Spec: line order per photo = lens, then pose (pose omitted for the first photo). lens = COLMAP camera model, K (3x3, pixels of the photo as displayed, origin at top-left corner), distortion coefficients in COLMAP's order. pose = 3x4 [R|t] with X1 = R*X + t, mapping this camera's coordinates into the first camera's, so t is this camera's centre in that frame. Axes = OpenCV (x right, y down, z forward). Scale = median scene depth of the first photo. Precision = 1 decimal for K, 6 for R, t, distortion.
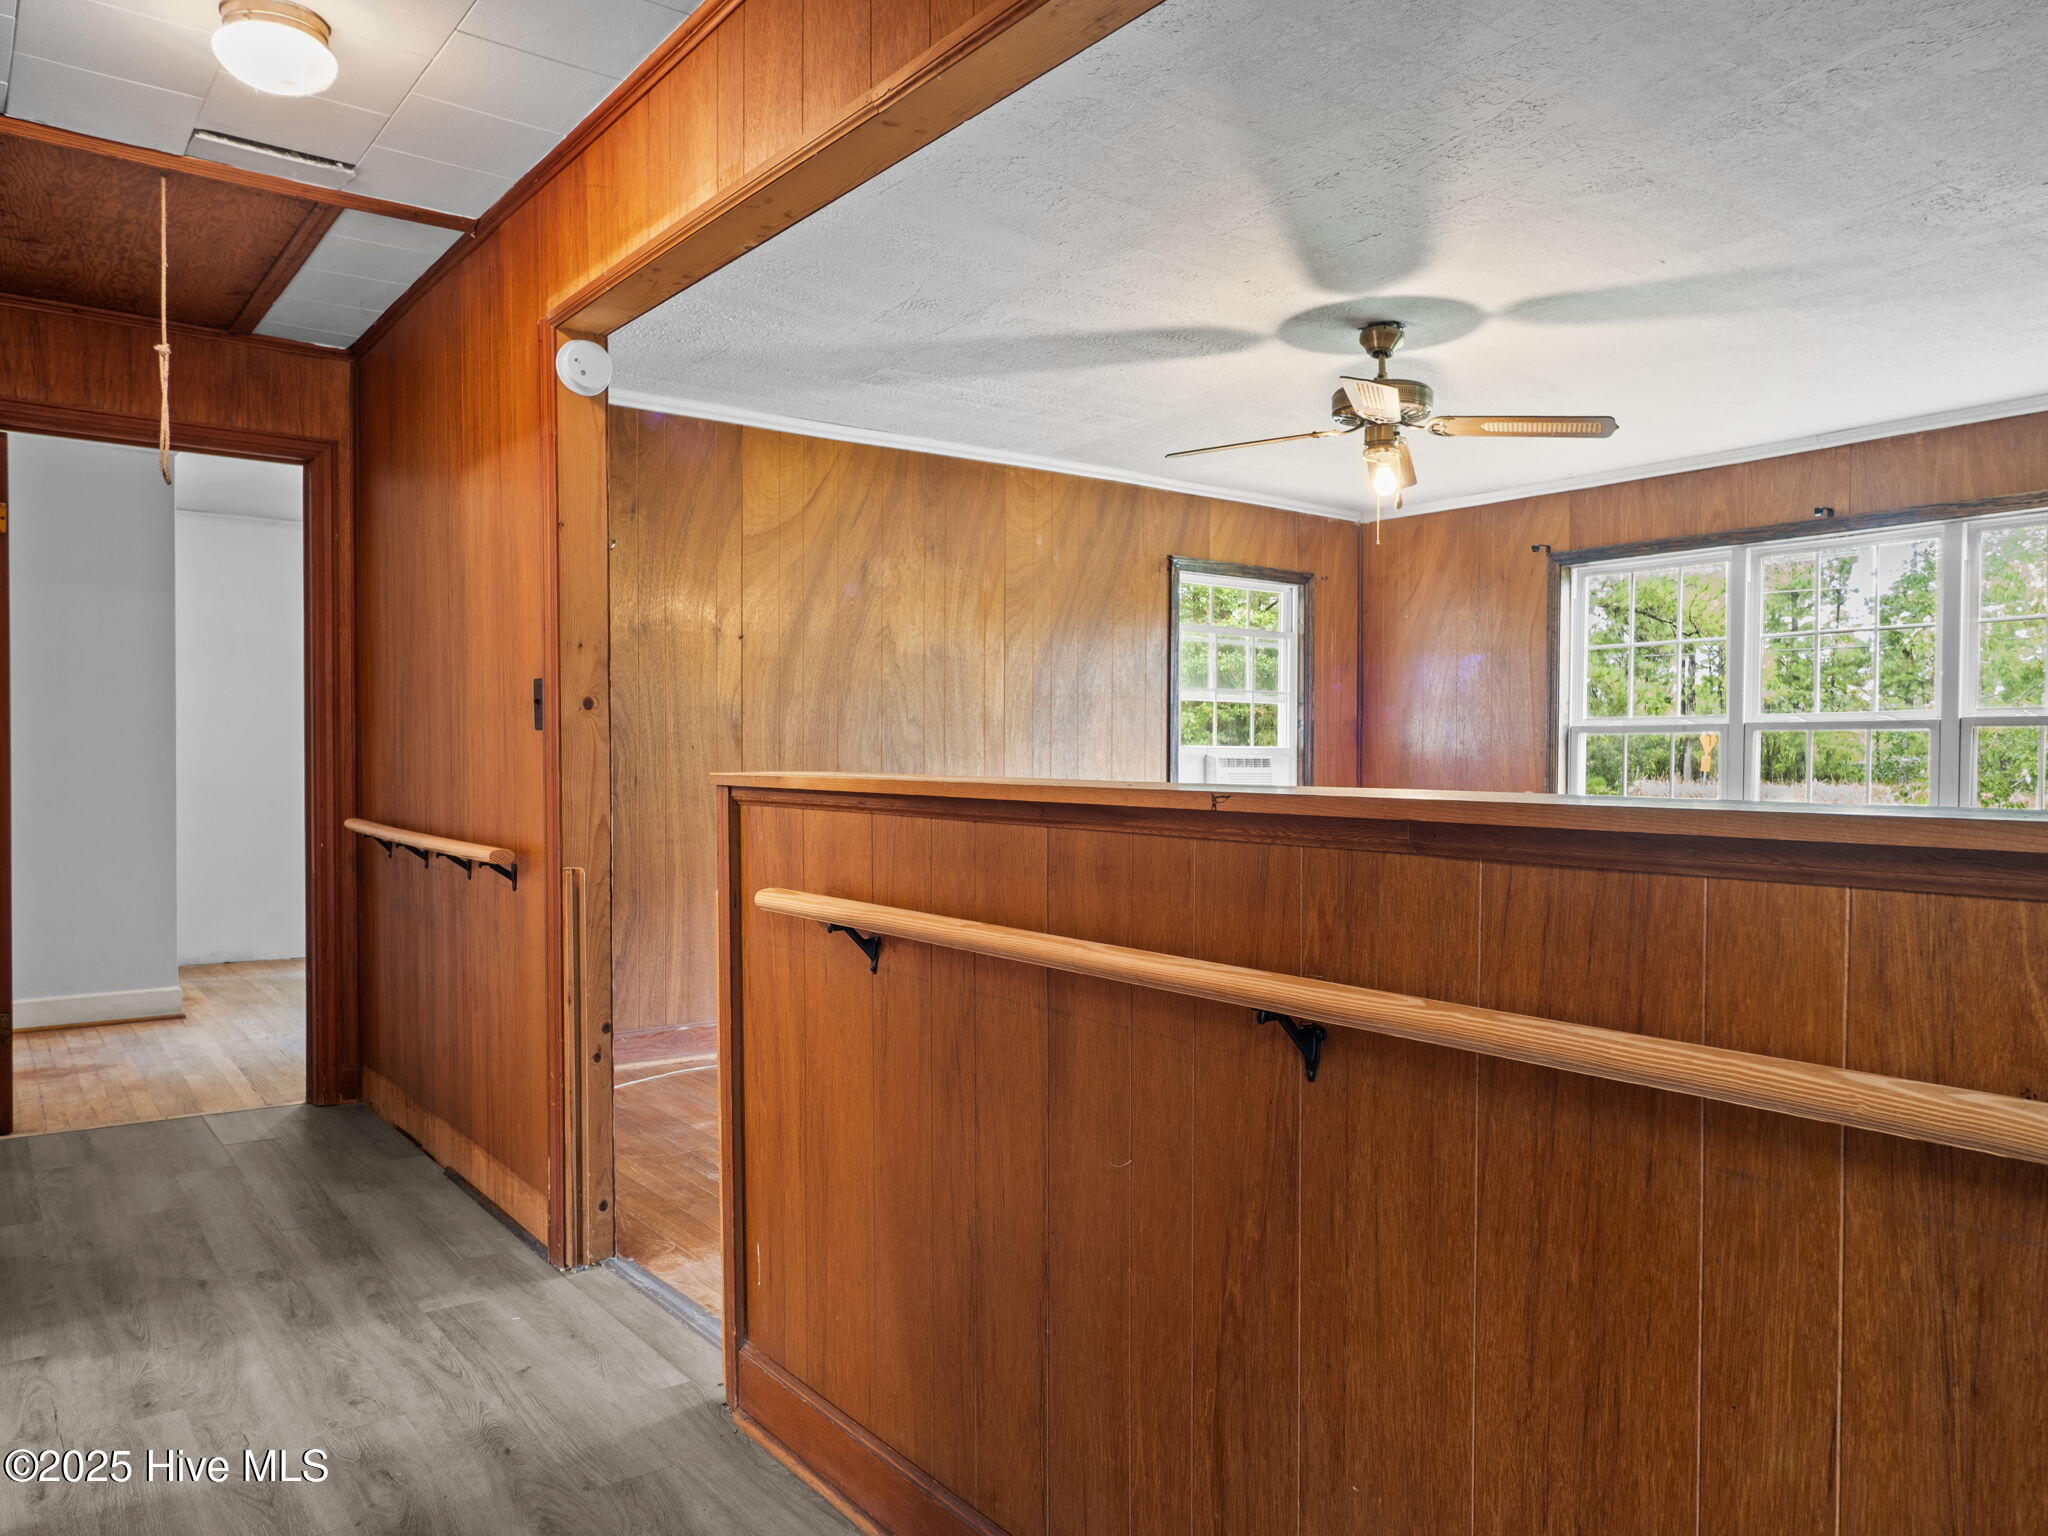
lens RADIAL K [[1453.2, 0, 1031.0], [0, 1453.2, 795.2], [0, 0, 1]] dist [0.008487, 0.001002]
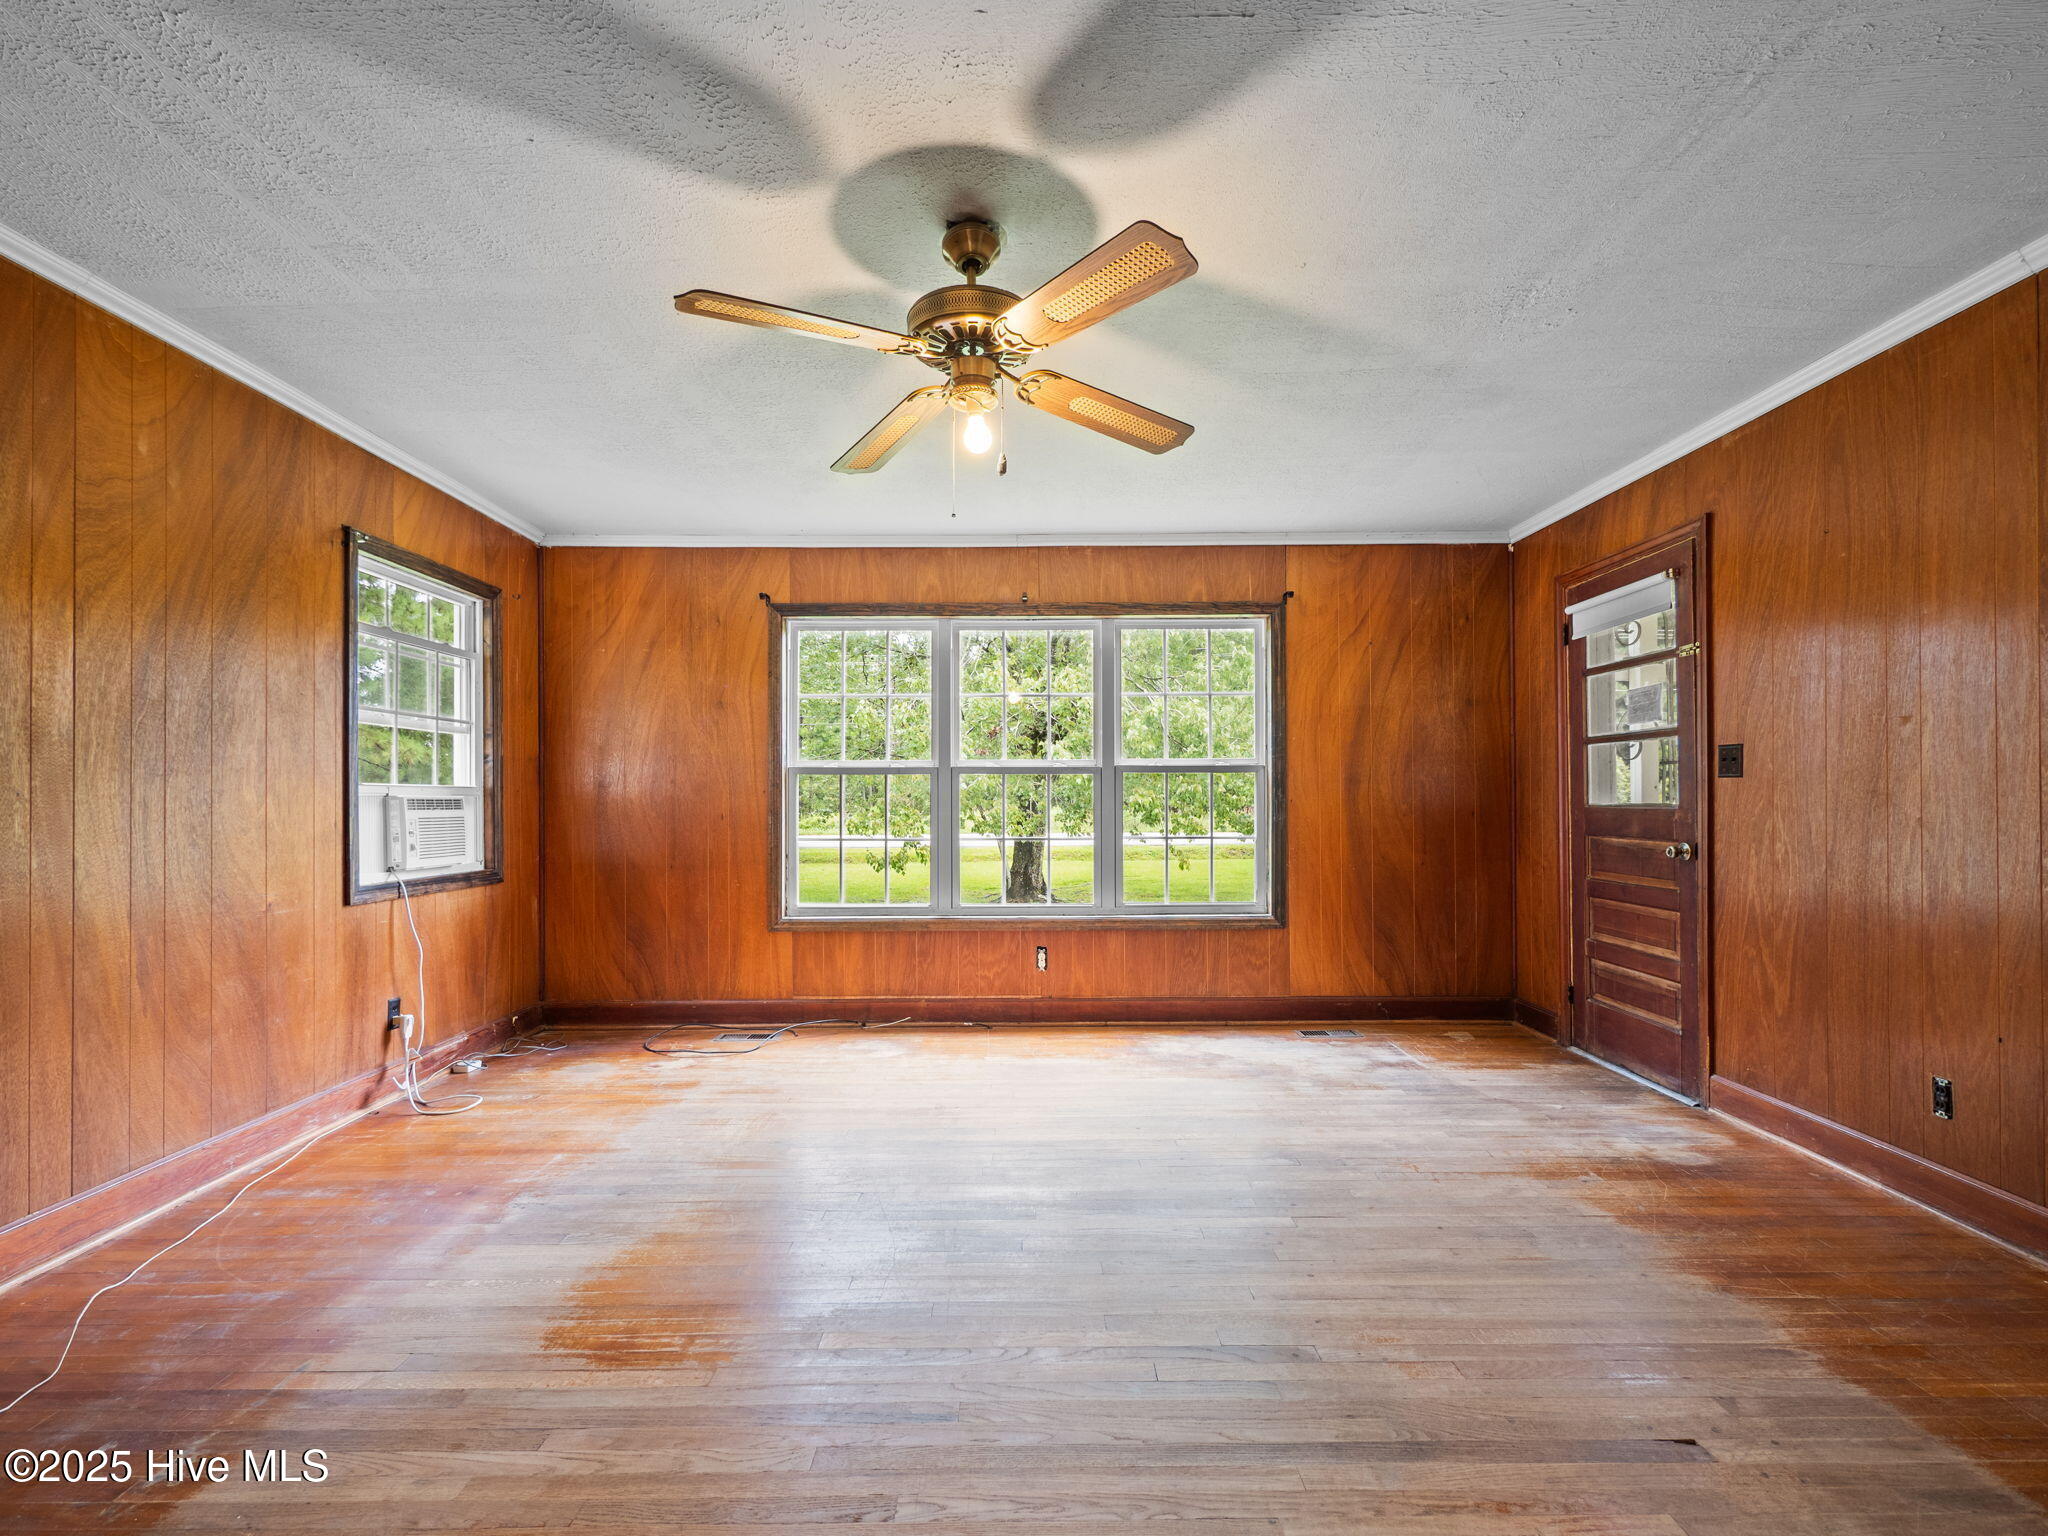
lens RADIAL K [[973.7, 0, 1037.9], [0, 973.7, 791.5], [0, 0, 1]] dist [-0.001150, 0.001997]
pose [[0.596484, 0.001523, 0.802624, -0.104170], [0.023470, 0.999537, -0.019338, -0.013091], [-0.802282, 0.030373, 0.596172, 0.479905]]
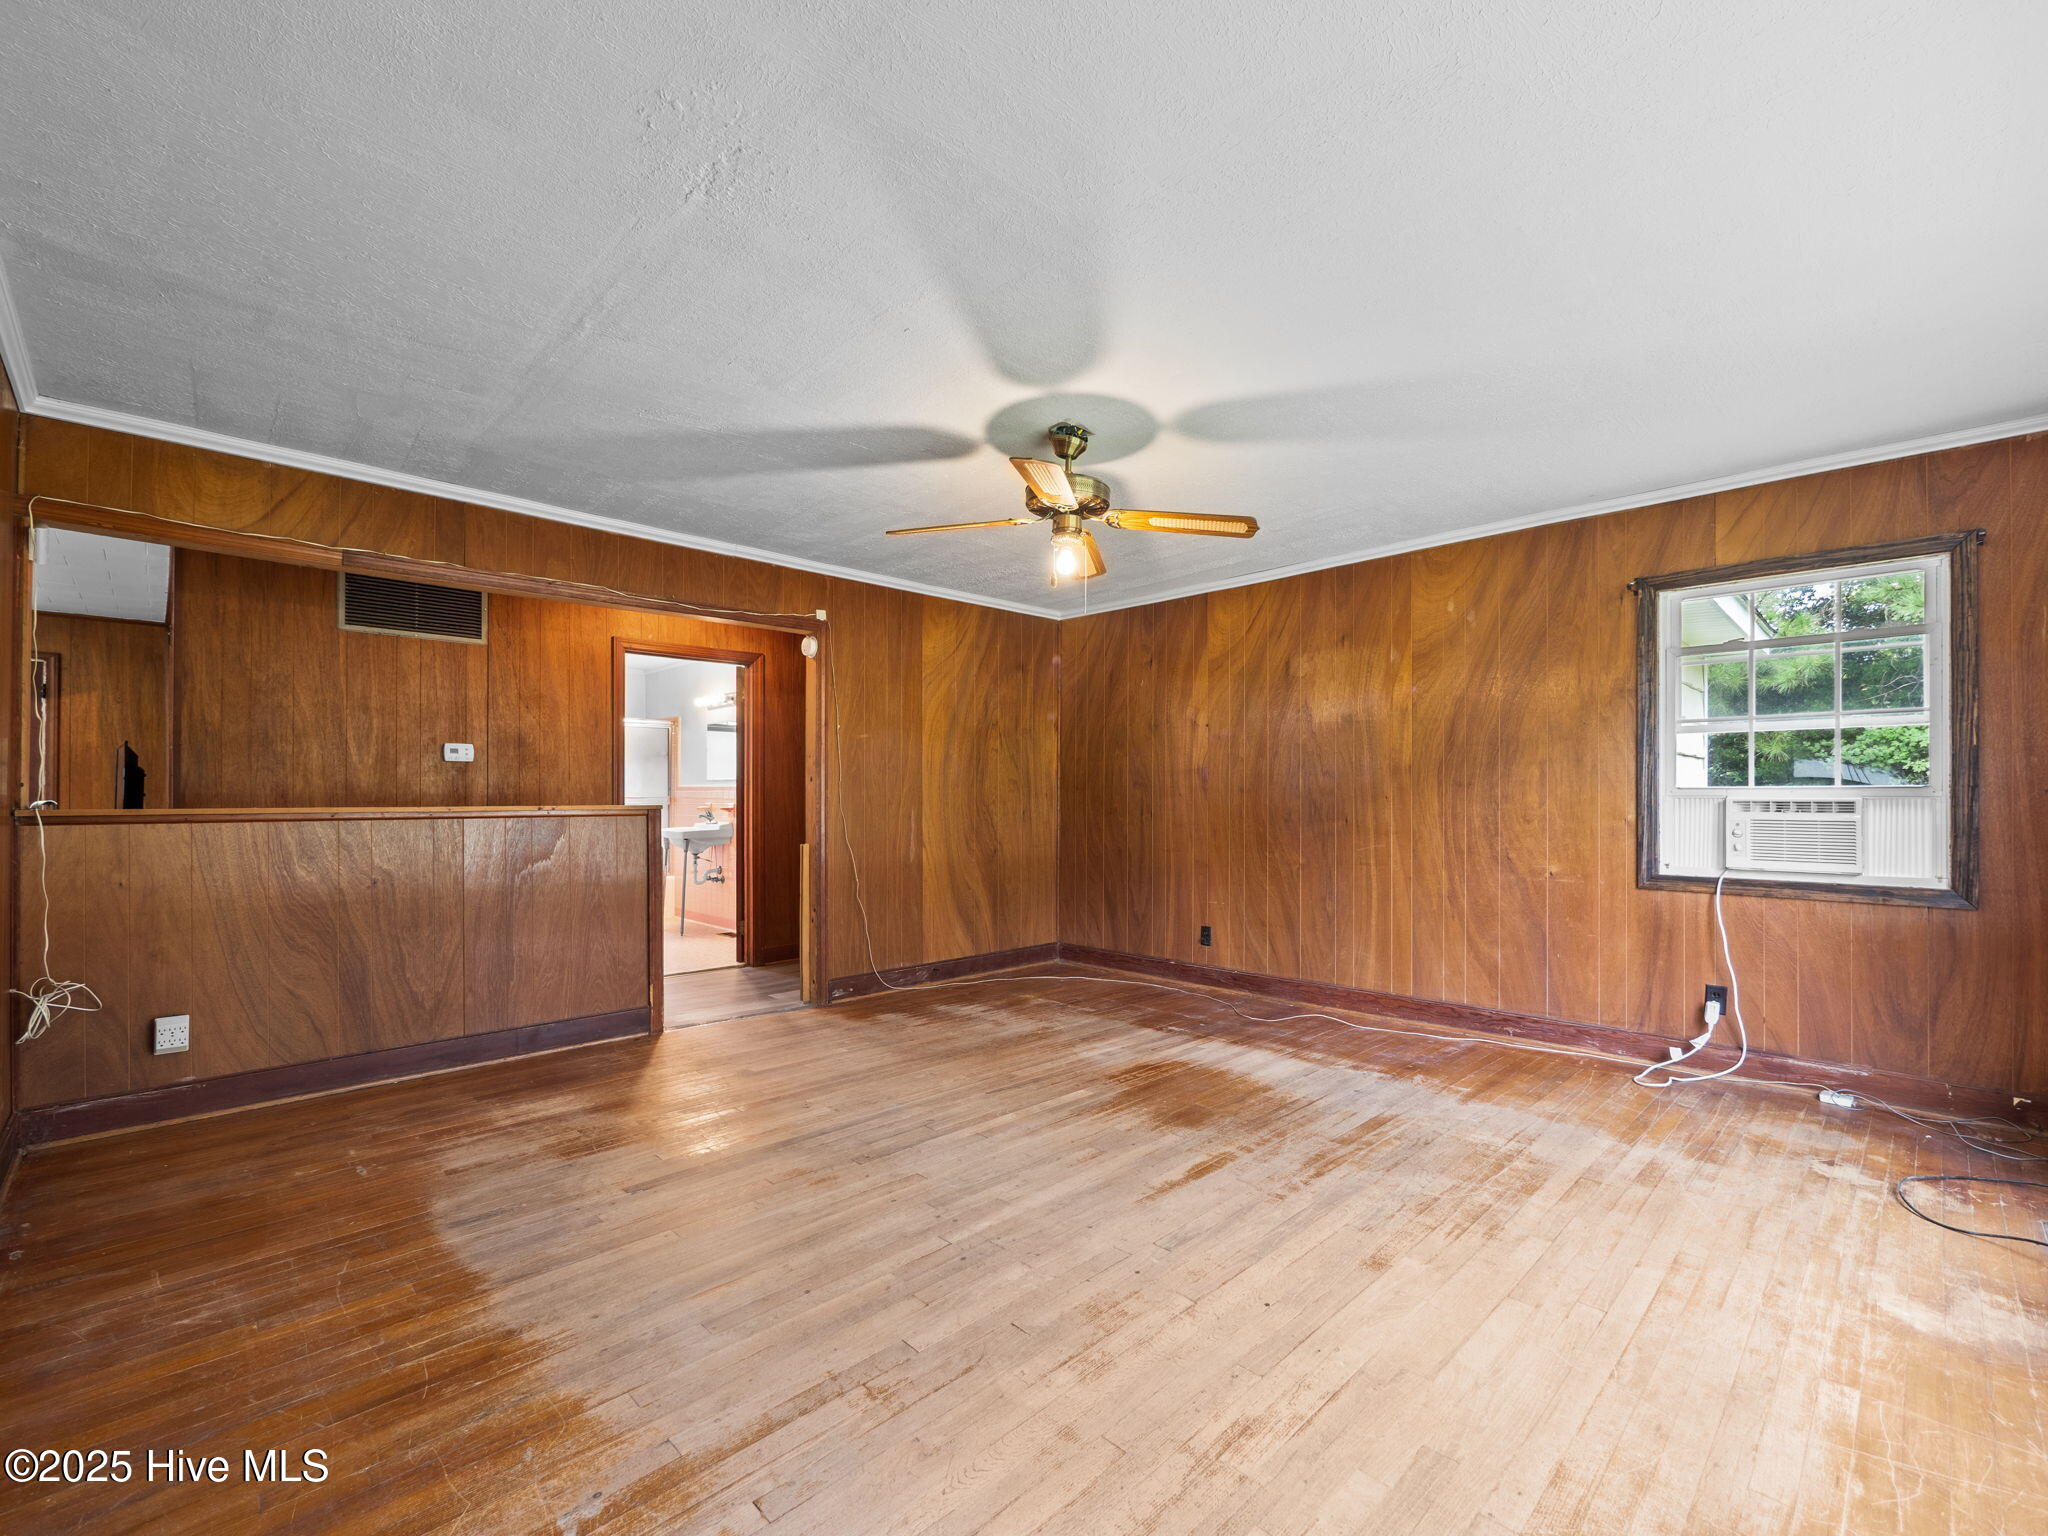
lens RADIAL K [[884.4, 0, 1038.0], [0, 884.4, 794.5], [0, 0, 1]] dist [-0.004643, 0.001294]
pose [[0.128297, -0.008931, -0.991696, 0.669096], [-0.026542, 0.999570, -0.012435, -0.014596], [0.991381, 0.027916, 0.128005, 0.633227]]
